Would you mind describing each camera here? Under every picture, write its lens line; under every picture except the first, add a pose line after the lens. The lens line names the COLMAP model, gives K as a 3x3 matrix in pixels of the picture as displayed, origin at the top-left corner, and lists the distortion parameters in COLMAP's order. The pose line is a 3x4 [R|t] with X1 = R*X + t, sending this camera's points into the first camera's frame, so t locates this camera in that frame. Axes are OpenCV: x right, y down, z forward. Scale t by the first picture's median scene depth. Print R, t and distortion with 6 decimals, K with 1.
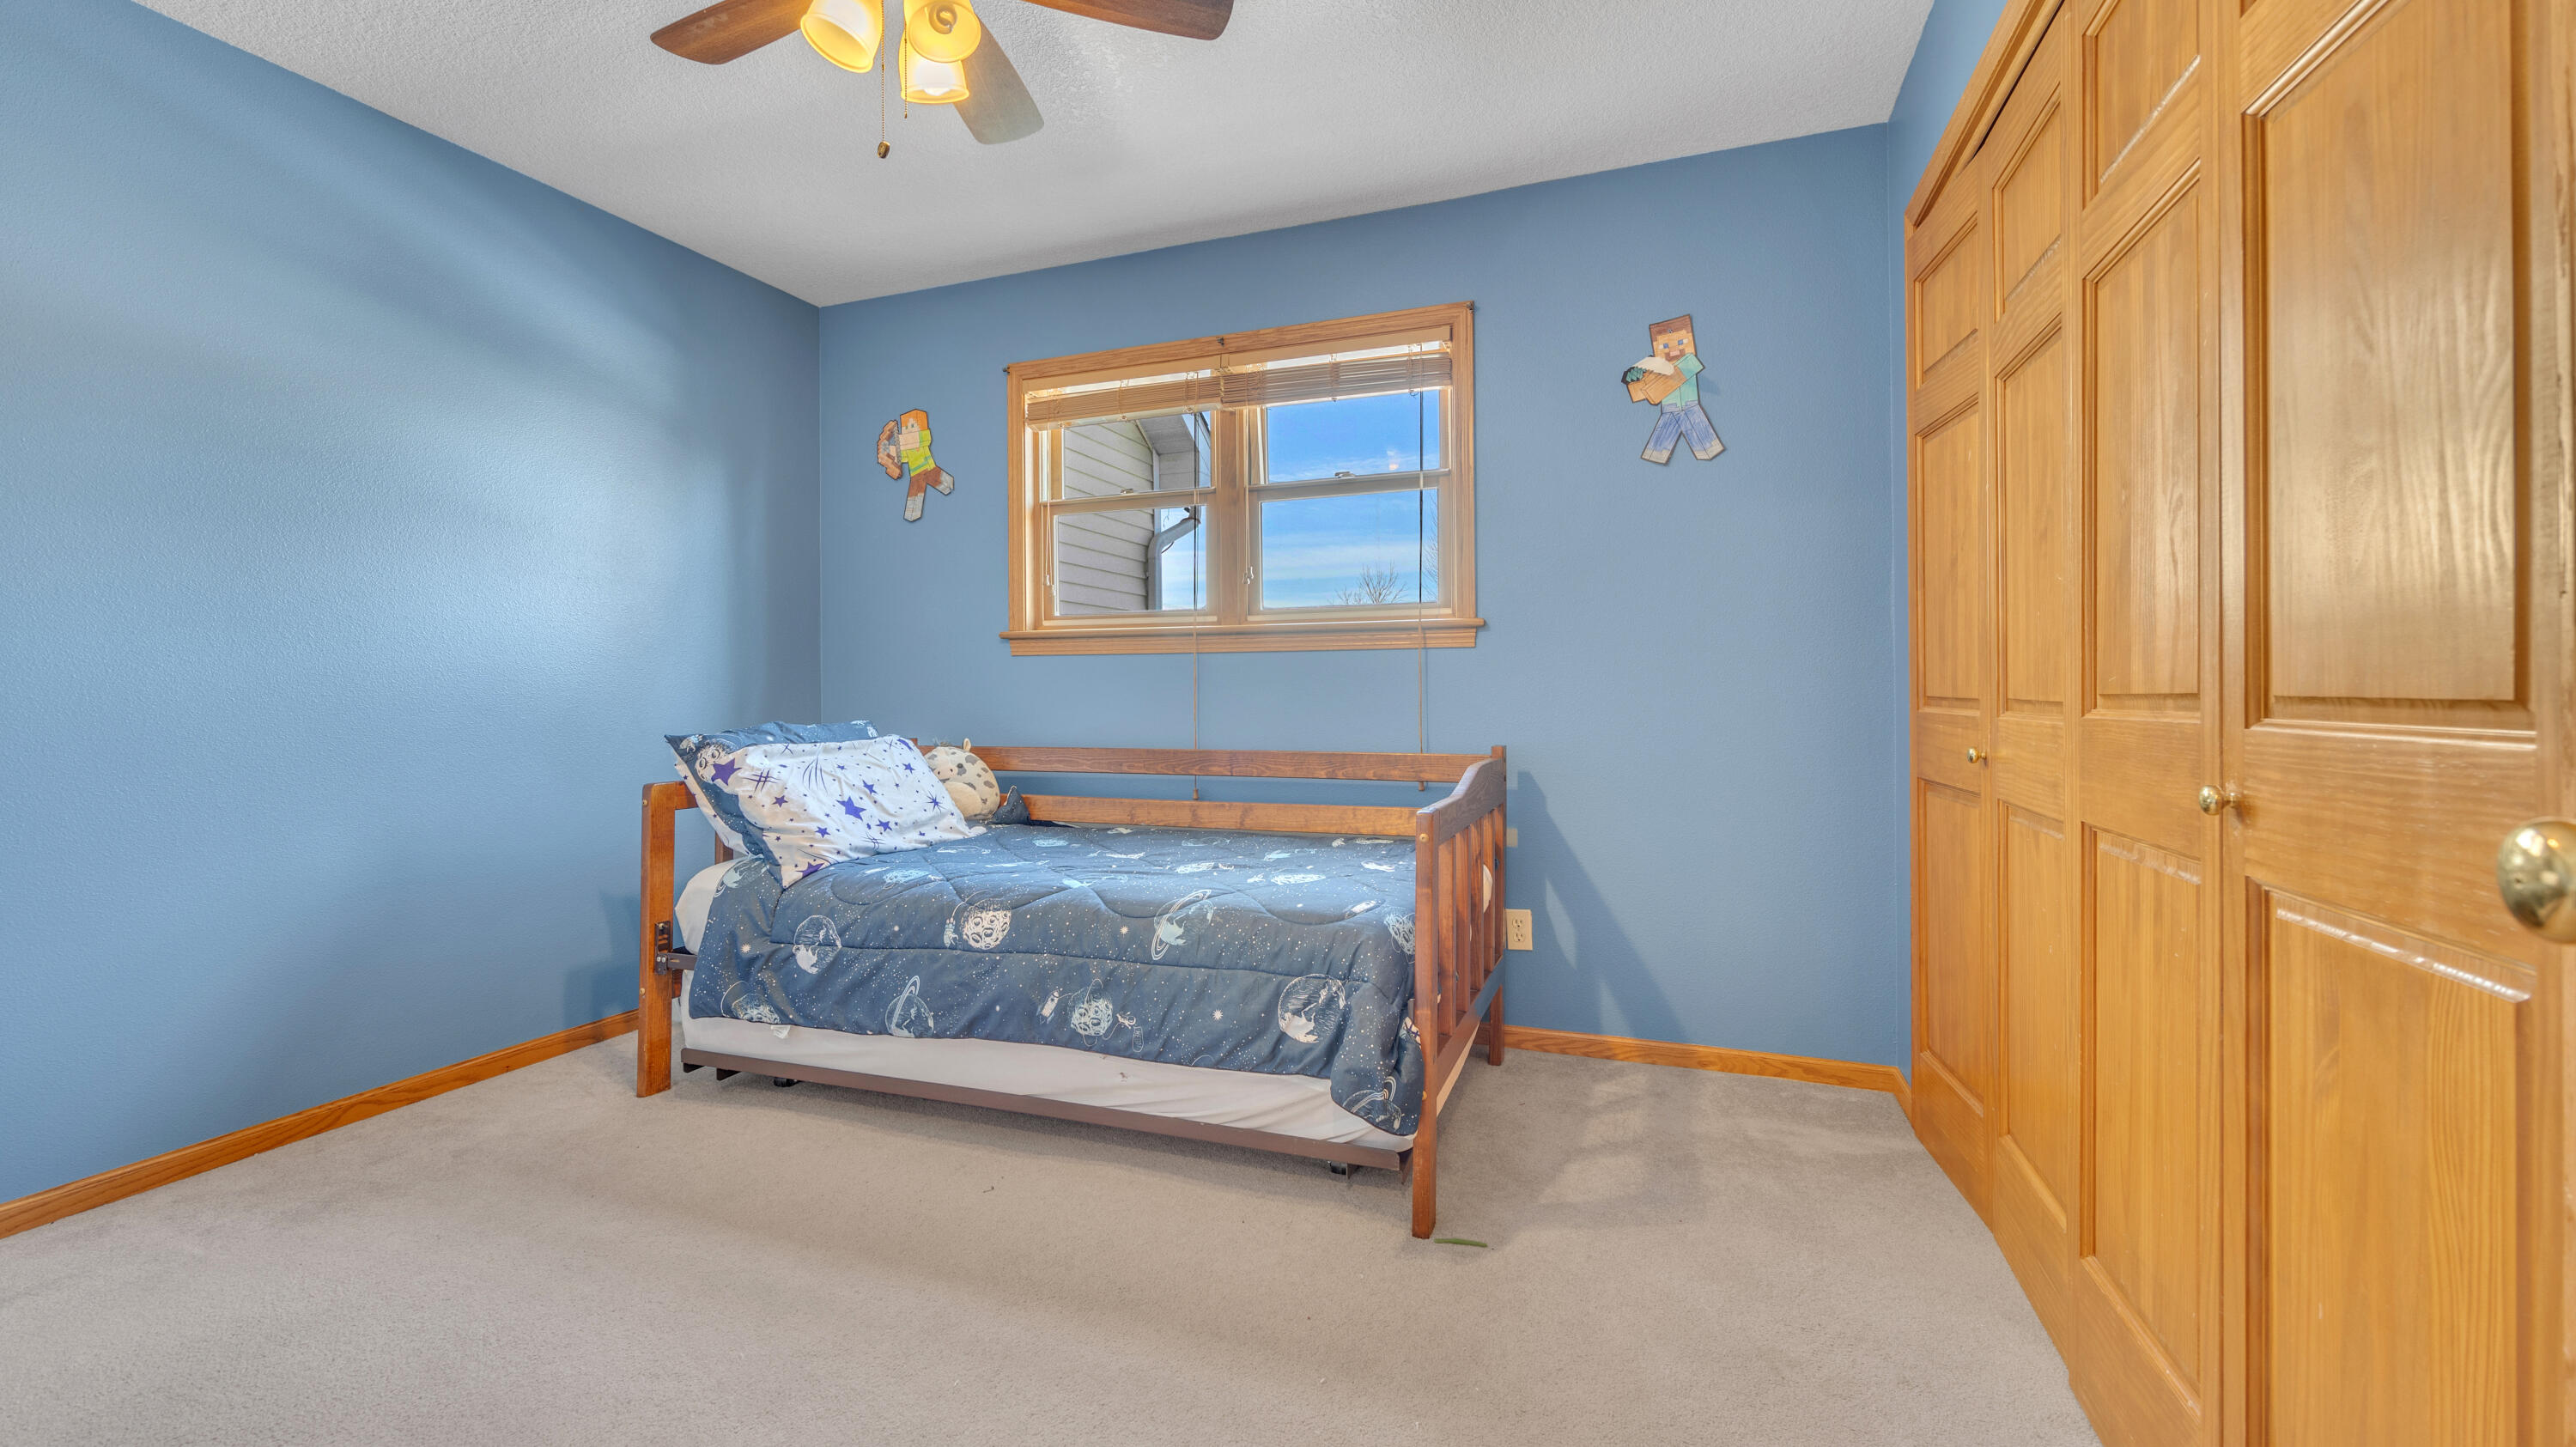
lens RADIAL K [[1017.7, 0, 1271.4], [0, 1017.7, 714.8], [0, 0, 1]] dist [-0.001881, -0.000278]
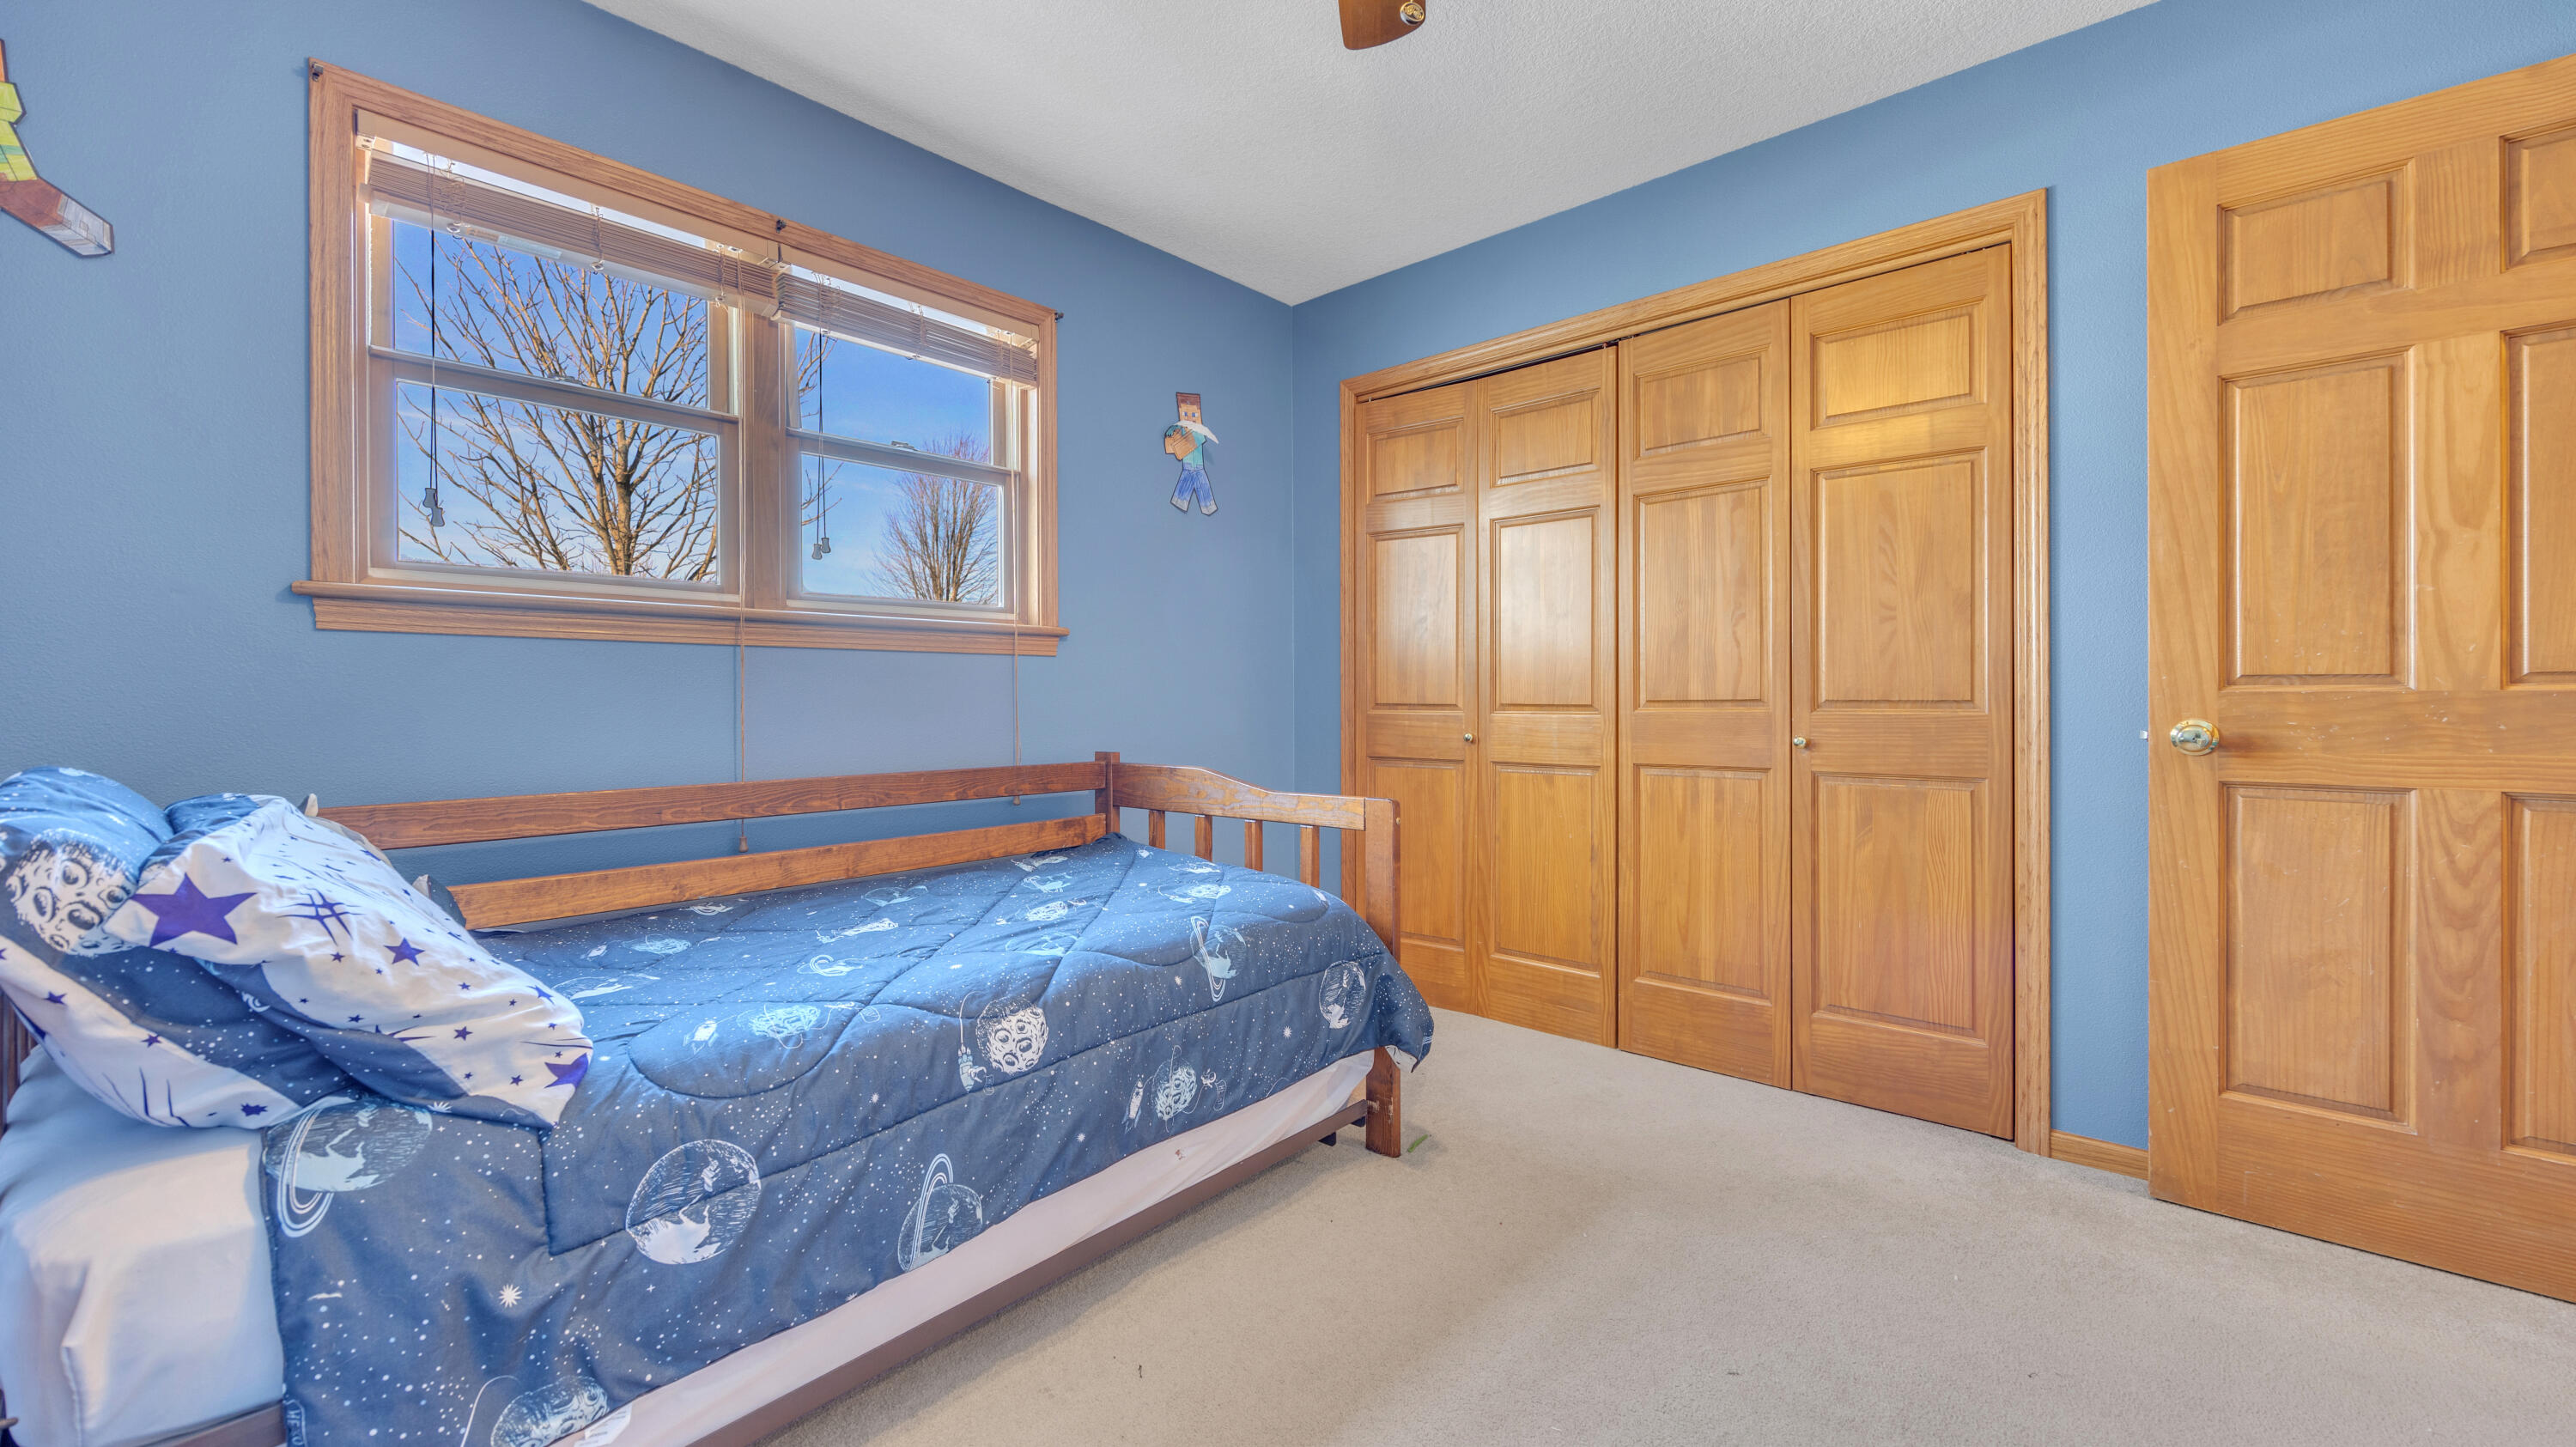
lens RADIAL K [[1012.1, 0, 1200.5], [0, 1012.1, 726.0], [0, 0, 1]] dist [-0.001607, -0.000015]
pose [[0.398643, -0.020967, 0.916867, -0.829256], [0.022624, 0.999659, 0.013024, -0.008957], [-0.916827, 0.015551, 0.398981, 0.592145]]
